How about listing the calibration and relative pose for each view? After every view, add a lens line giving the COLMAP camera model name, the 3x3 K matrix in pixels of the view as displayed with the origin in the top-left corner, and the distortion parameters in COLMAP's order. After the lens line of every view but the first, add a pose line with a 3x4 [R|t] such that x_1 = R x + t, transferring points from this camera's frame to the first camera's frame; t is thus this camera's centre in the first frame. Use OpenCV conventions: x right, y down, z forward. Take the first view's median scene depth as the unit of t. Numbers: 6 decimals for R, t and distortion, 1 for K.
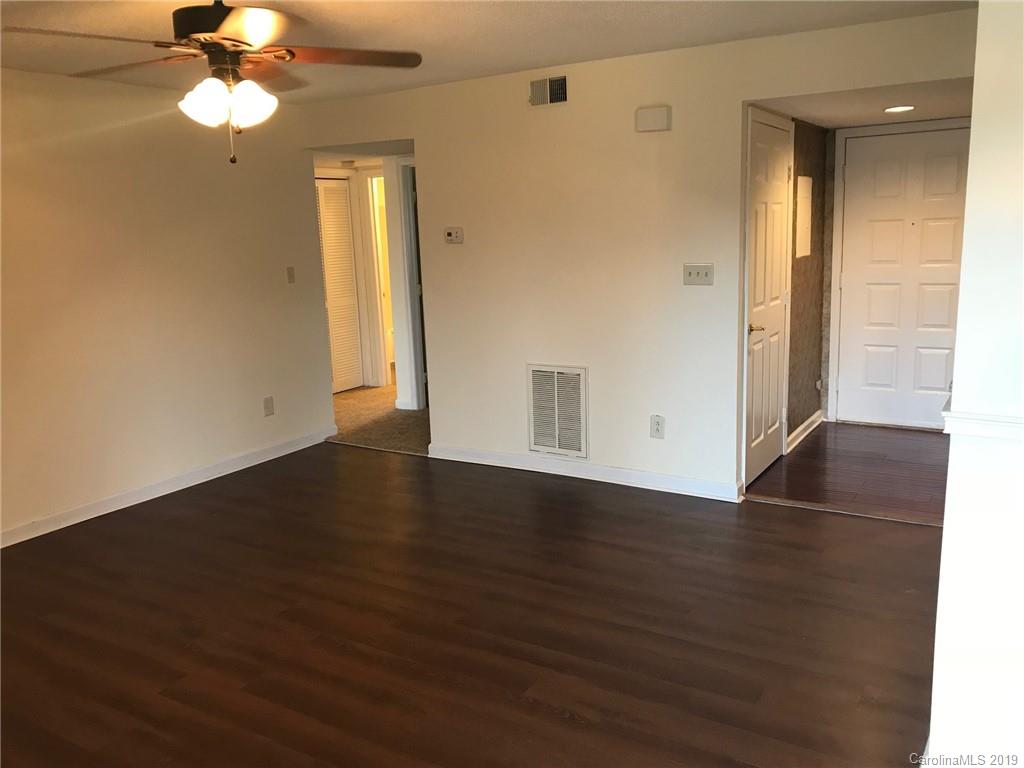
lens RADIAL K [[831.0, 0, 518.2], [0, 831.0, 385.2], [0, 0, 1]] dist [0.057749, -0.082424]
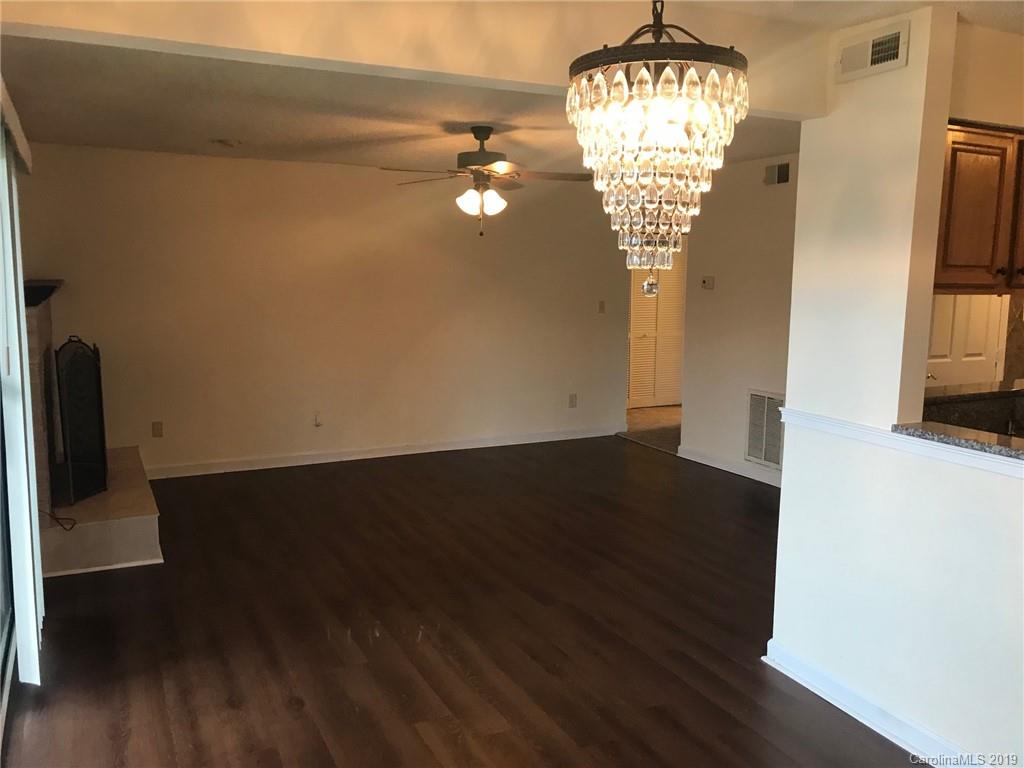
lens RADIAL K [[831.0, 0, 518.2], [0, 831.0, 385.2], [0, 0, 1]] dist [0.057749, -0.082424]
pose [[0.851503, 0.114255, -0.511750, 0.357742], [-0.139573, 0.990149, -0.011173, 0.031561], [0.505432, 0.080940, 0.859062, -0.242613]]
